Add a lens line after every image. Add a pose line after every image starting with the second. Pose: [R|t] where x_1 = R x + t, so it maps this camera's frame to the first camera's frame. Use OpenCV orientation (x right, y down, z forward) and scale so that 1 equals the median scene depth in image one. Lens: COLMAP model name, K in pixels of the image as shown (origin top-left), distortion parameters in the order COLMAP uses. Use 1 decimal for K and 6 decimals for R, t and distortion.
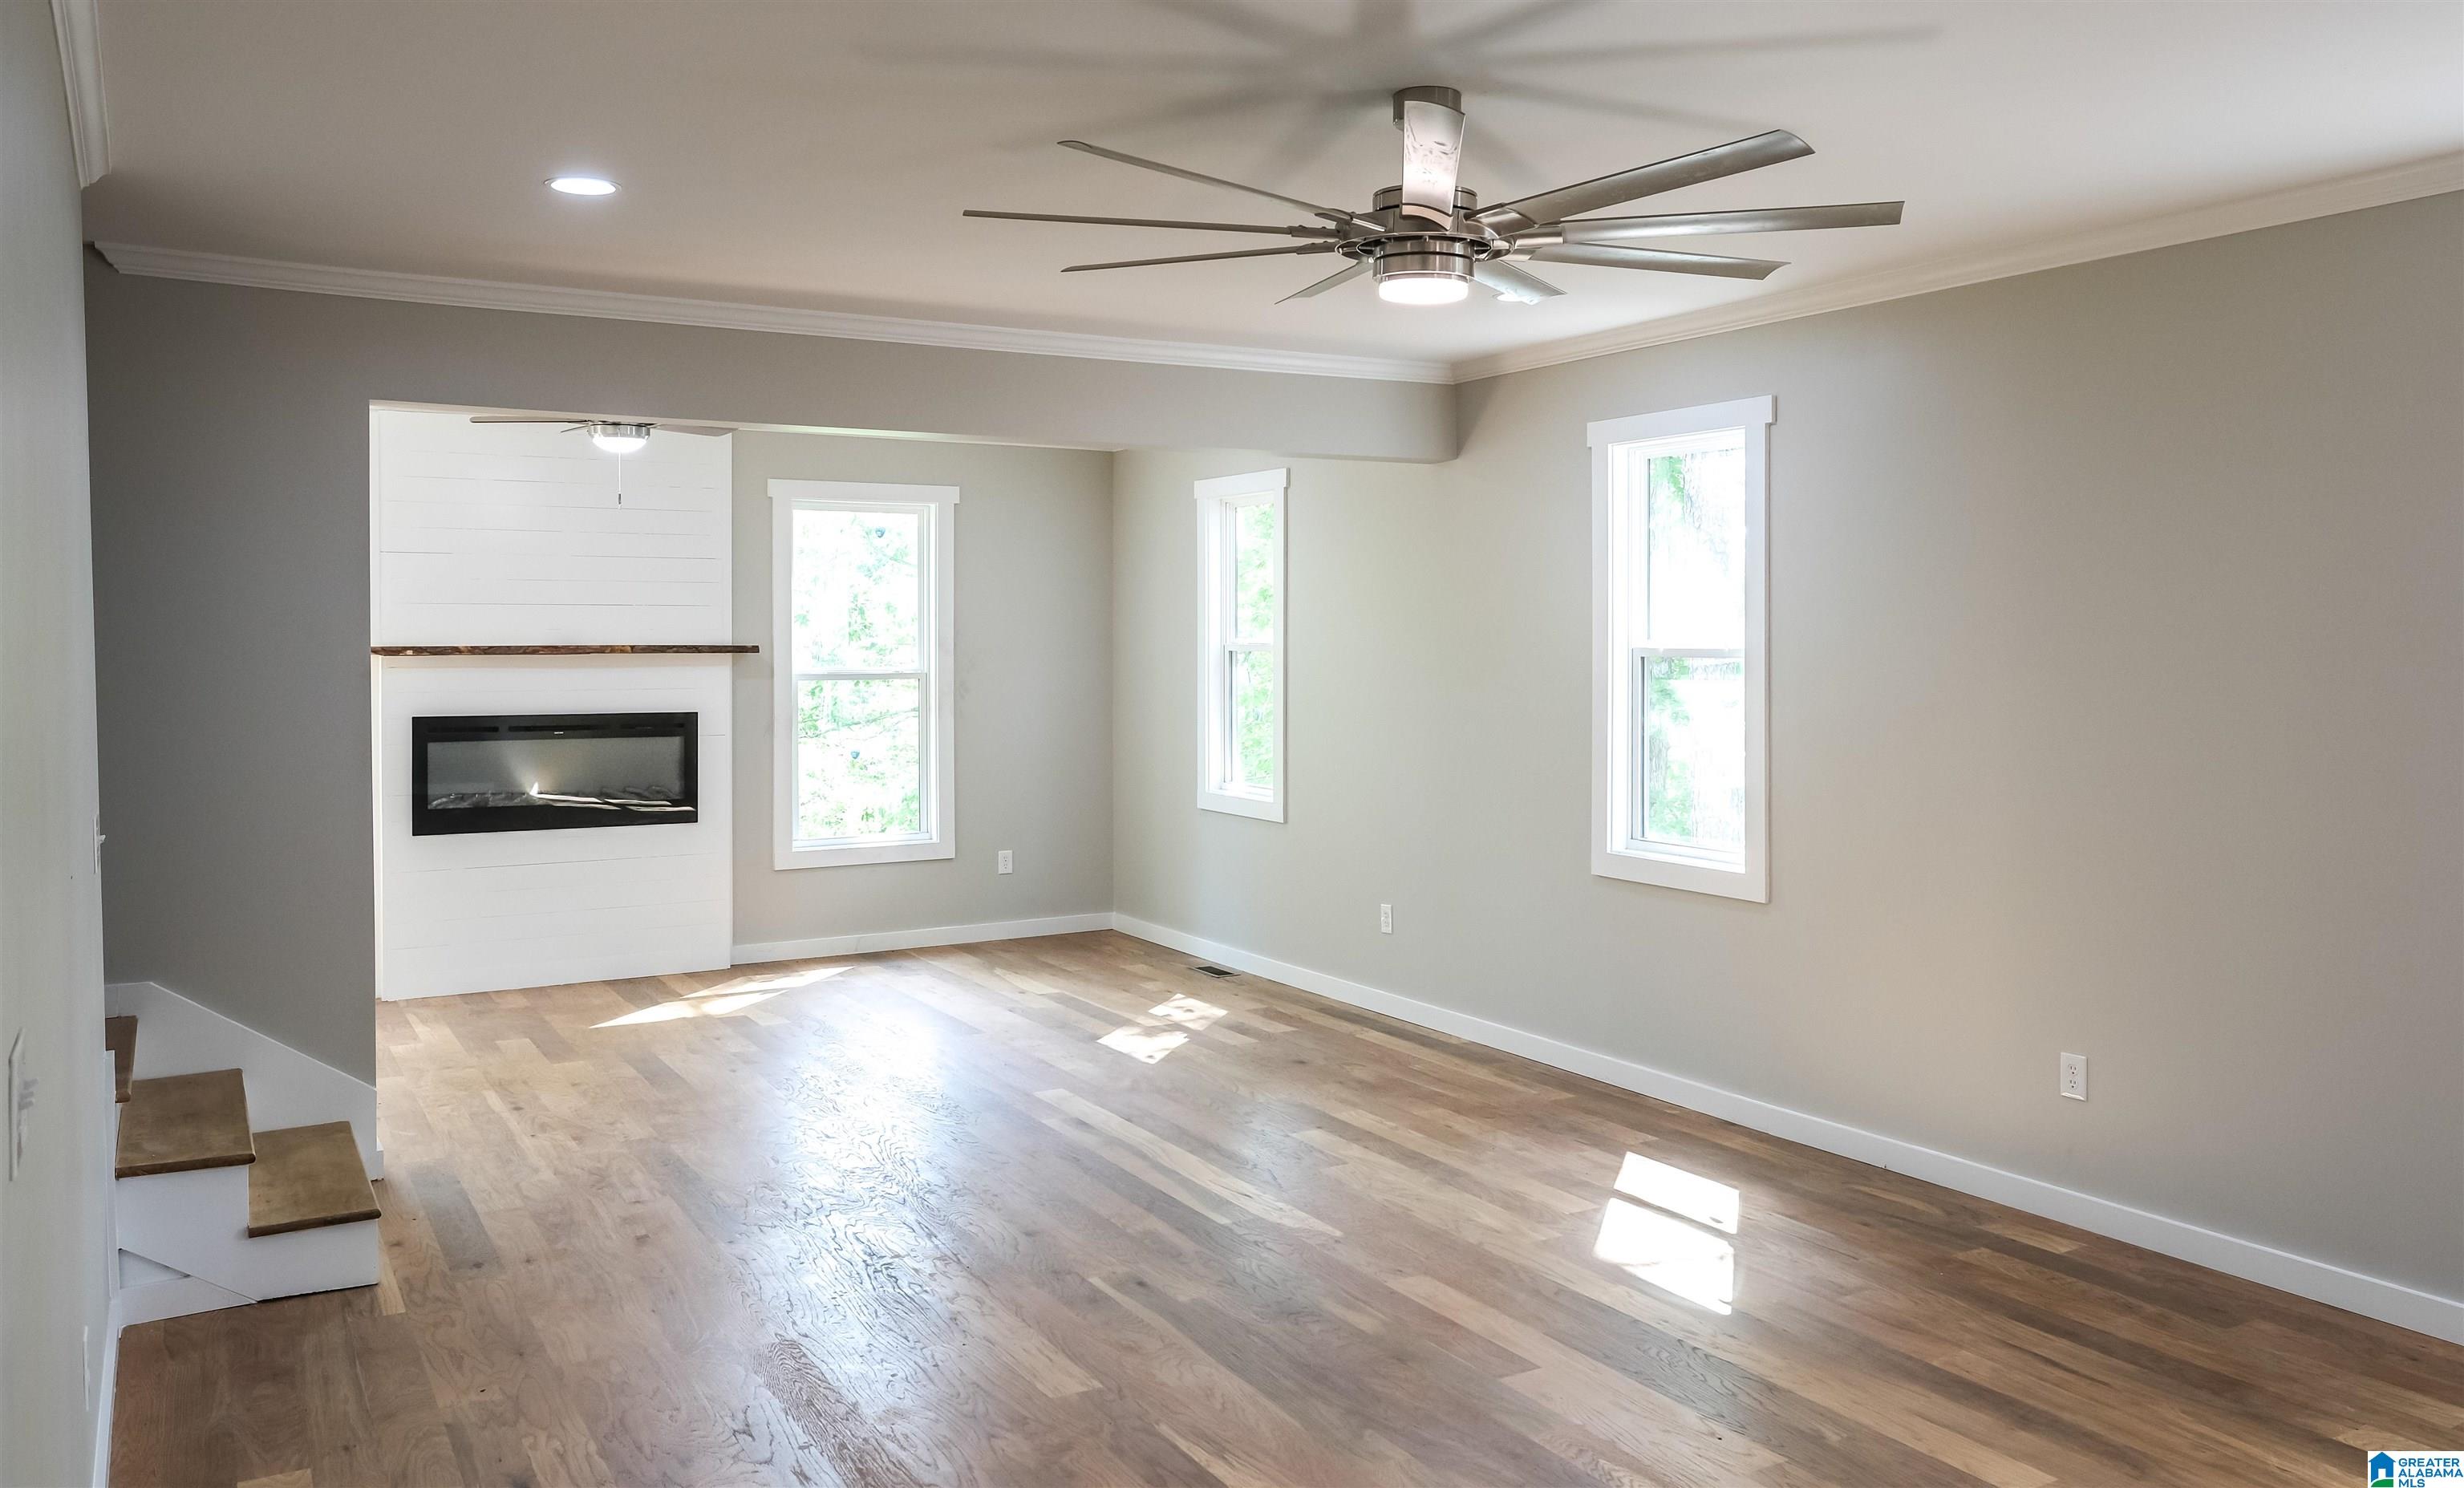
lens RADIAL K [[1845.8, 0, 1263.6], [0, 1845.8, 666.3], [0, 0, 1]] dist [-0.004832, 0.005005]
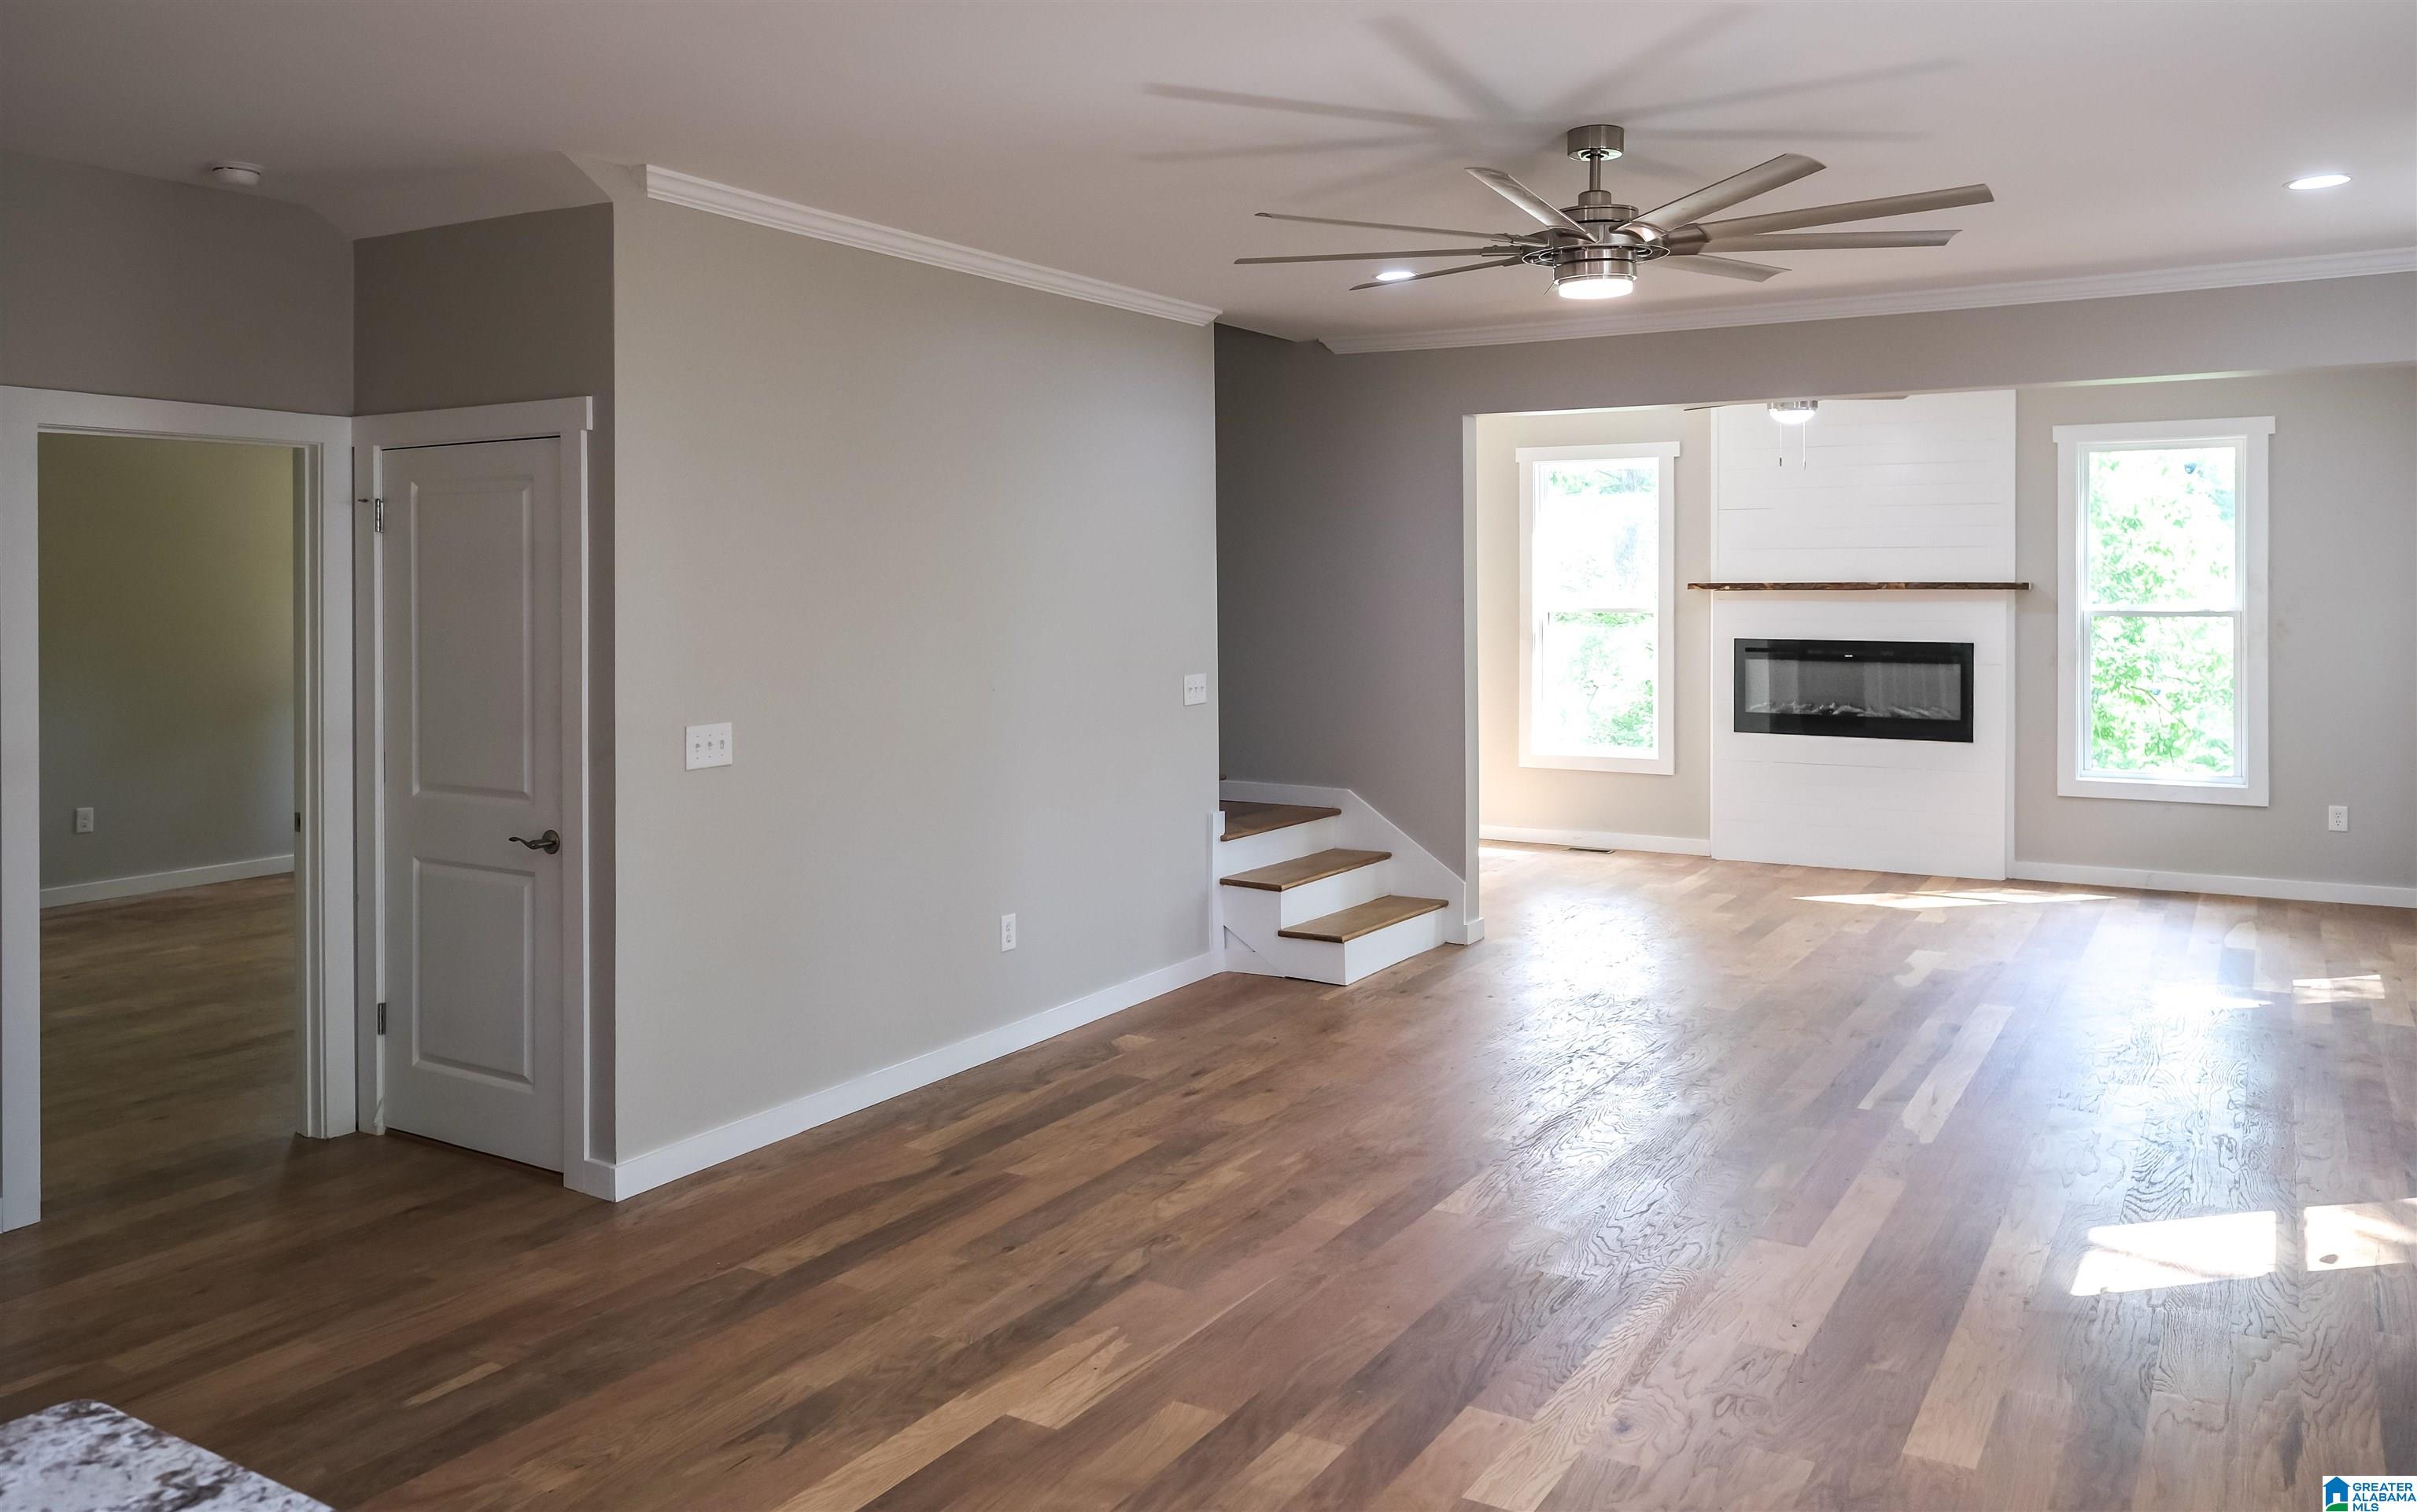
lens RADIAL K [[1774.4, 0, 1187.8], [0, 1774.4, 596.9], [0, 0, 1]] dist [-0.005987, 0.002824]
pose [[0.467558, 0.007340, -0.883932, 0.443641], [-0.011661, 0.999930, 0.002135, 0.000389], [0.883885, 0.009309, 0.467611, 0.094136]]
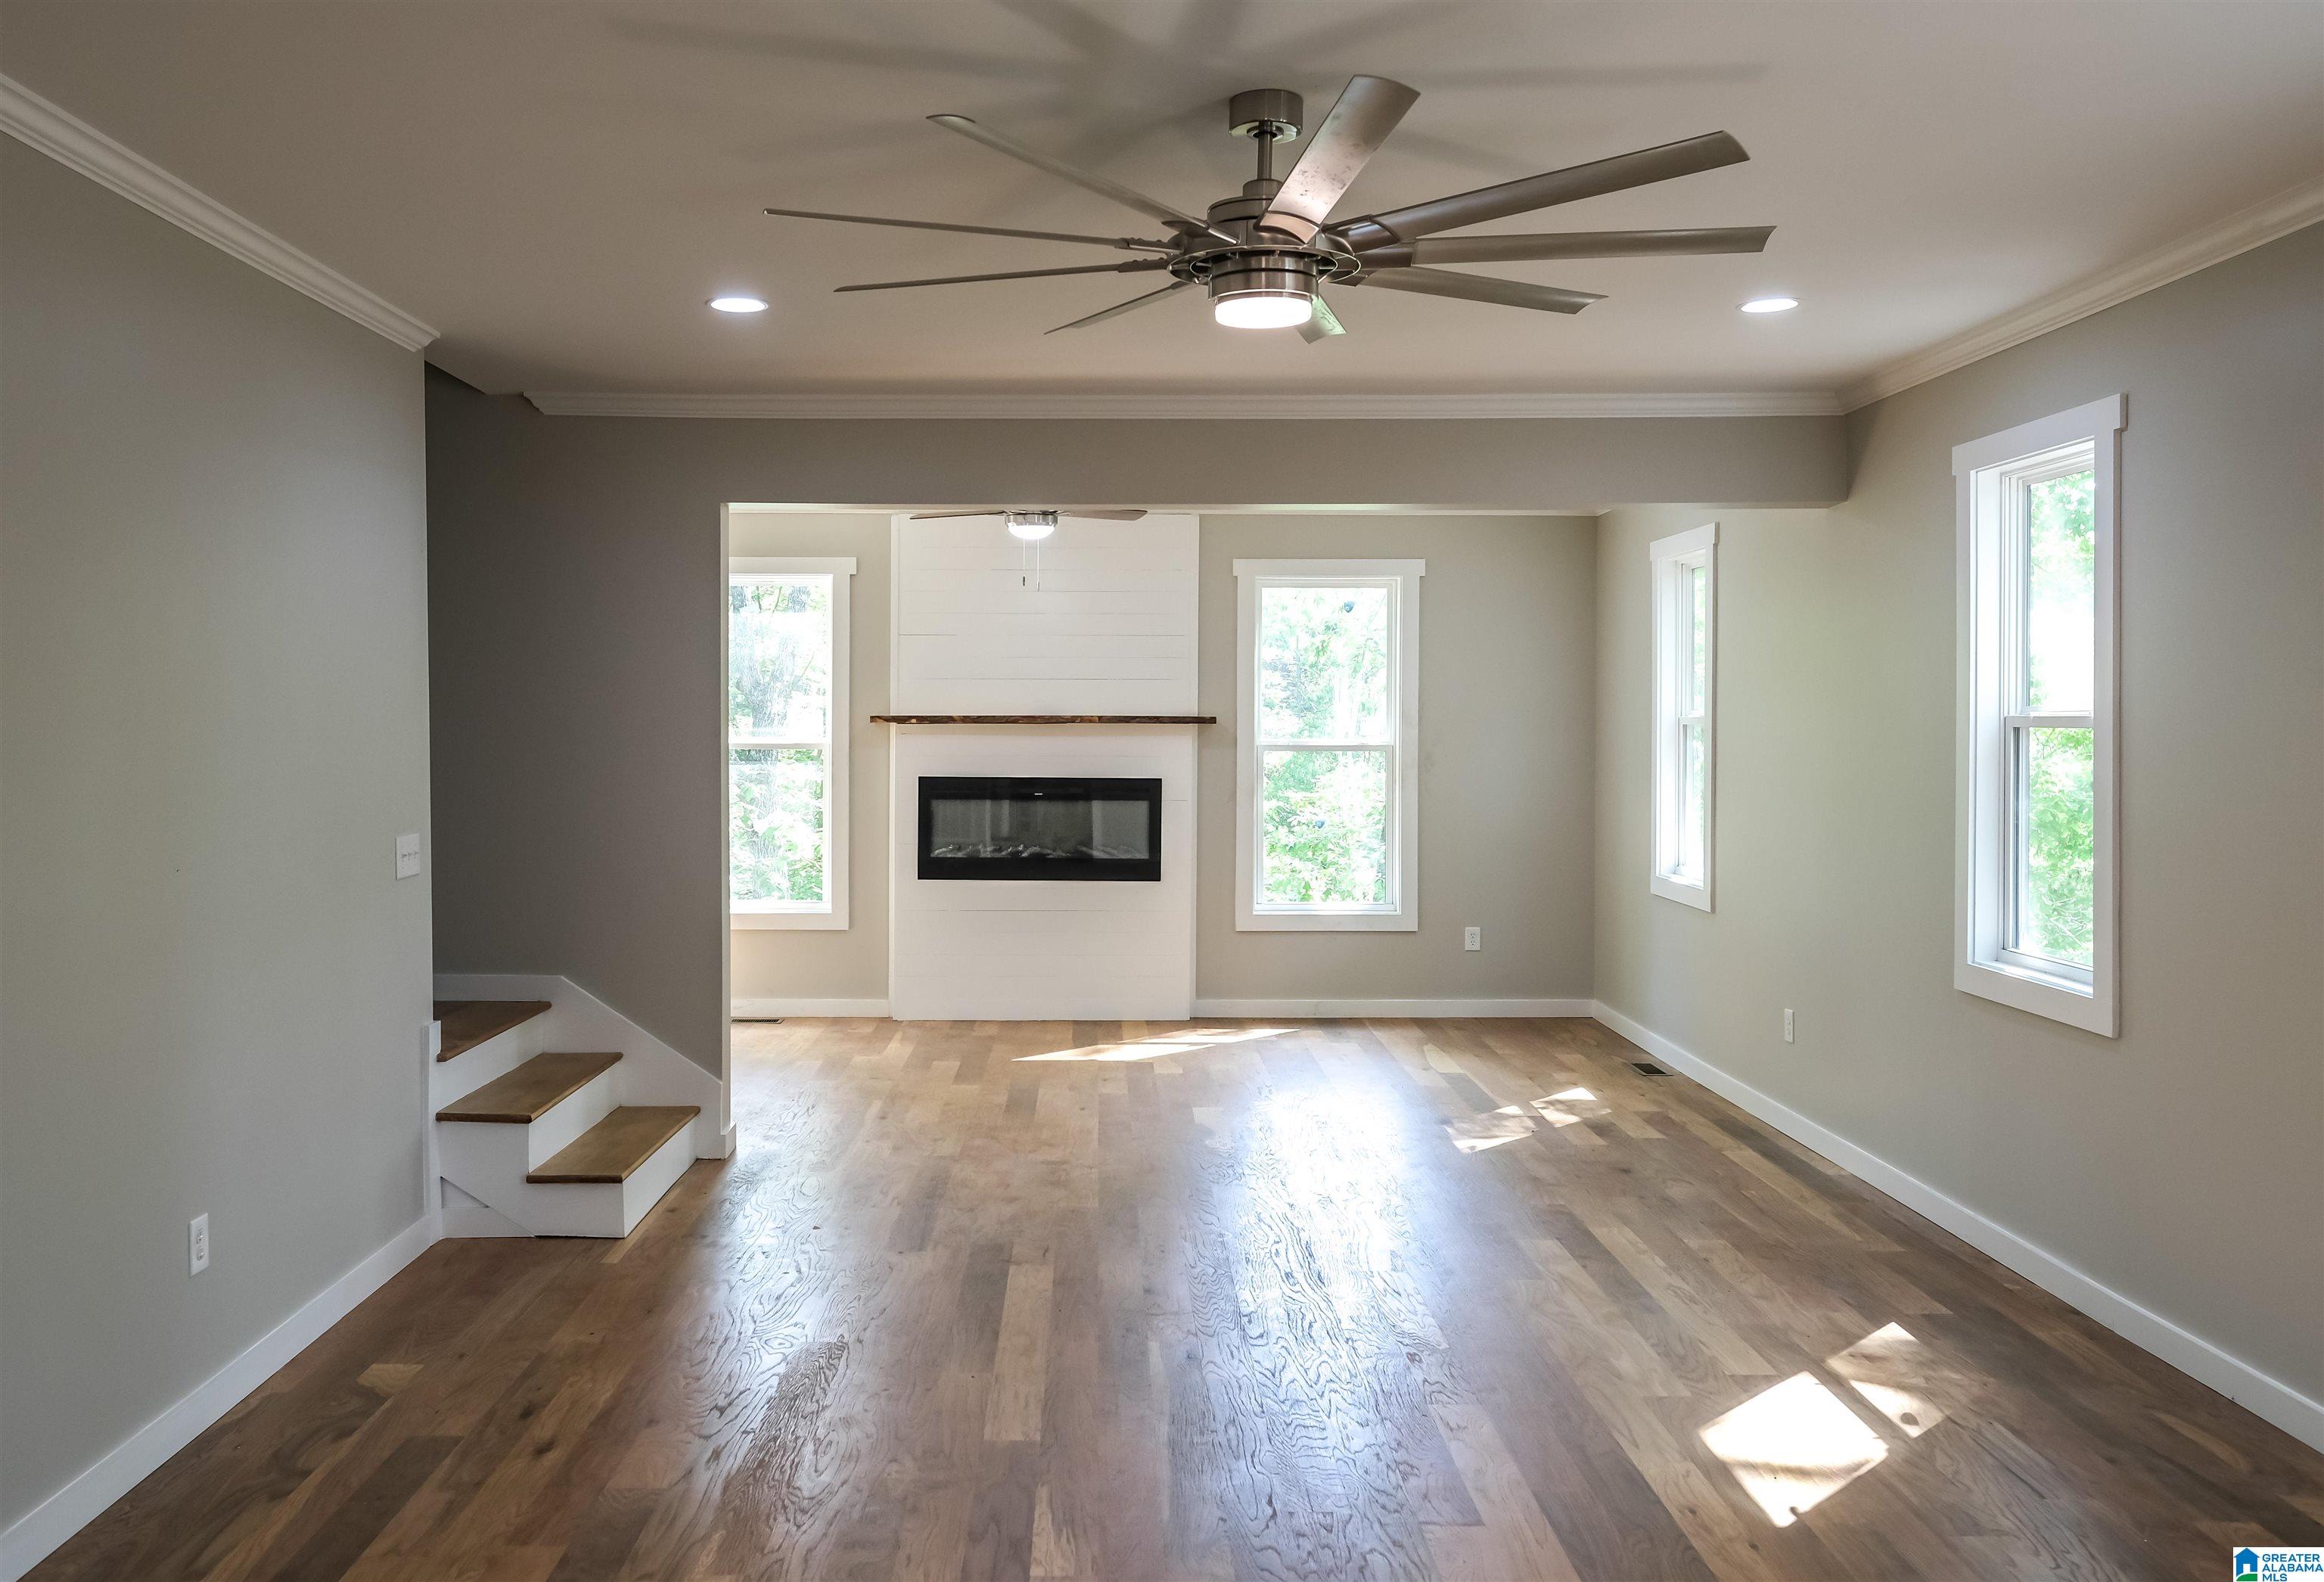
lens RADIAL K [[1803.8, 0, 1080.9], [0, 1803.8, 756.0], [0, 0, 1]] dist [-0.011830, 0.010111]
pose [[0.856297, 0.013748, -0.516300, 0.209989], [-0.011707, 0.999905, 0.007209, 0.004938], [0.516350, -0.000129, 0.856377, 0.083009]]
